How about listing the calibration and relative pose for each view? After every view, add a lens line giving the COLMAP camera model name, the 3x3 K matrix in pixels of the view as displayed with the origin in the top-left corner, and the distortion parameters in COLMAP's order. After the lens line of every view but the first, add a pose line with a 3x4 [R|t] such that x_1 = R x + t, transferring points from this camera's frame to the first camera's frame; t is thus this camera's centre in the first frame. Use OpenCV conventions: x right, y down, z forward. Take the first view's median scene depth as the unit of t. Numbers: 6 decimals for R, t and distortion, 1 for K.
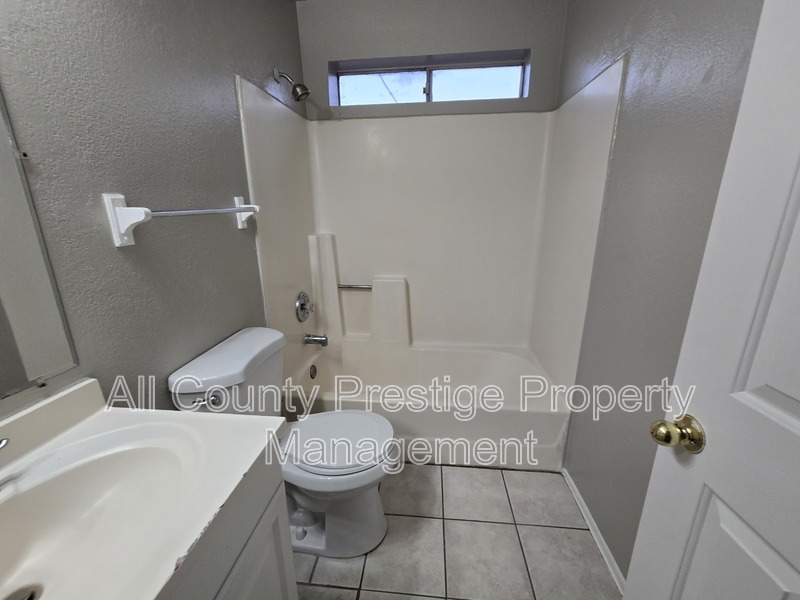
lens RADIAL K [[334.4, 0, 396.7], [0, 334.4, 300.4], [0, 0, 1]] dist [-0.003068, 0.001290]
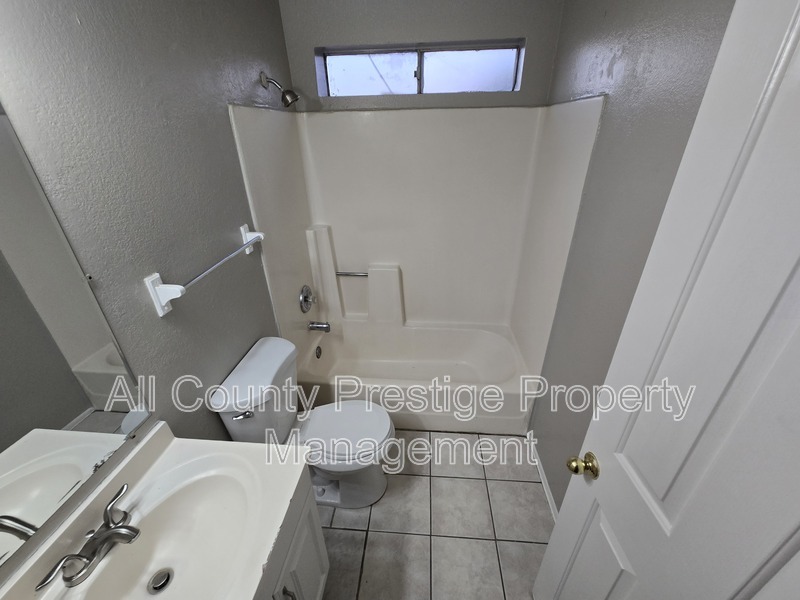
lens RADIAL K [[334.4, 0, 396.7], [0, 334.4, 304.1], [0, 0, 1]] dist [-0.003068, 0.001290]
pose [[0.999755, -0.018698, 0.011841, 0.005853], [0.015796, 0.977574, 0.209998, -0.233935], [-0.015502, -0.209759, 0.977630, -0.103316]]
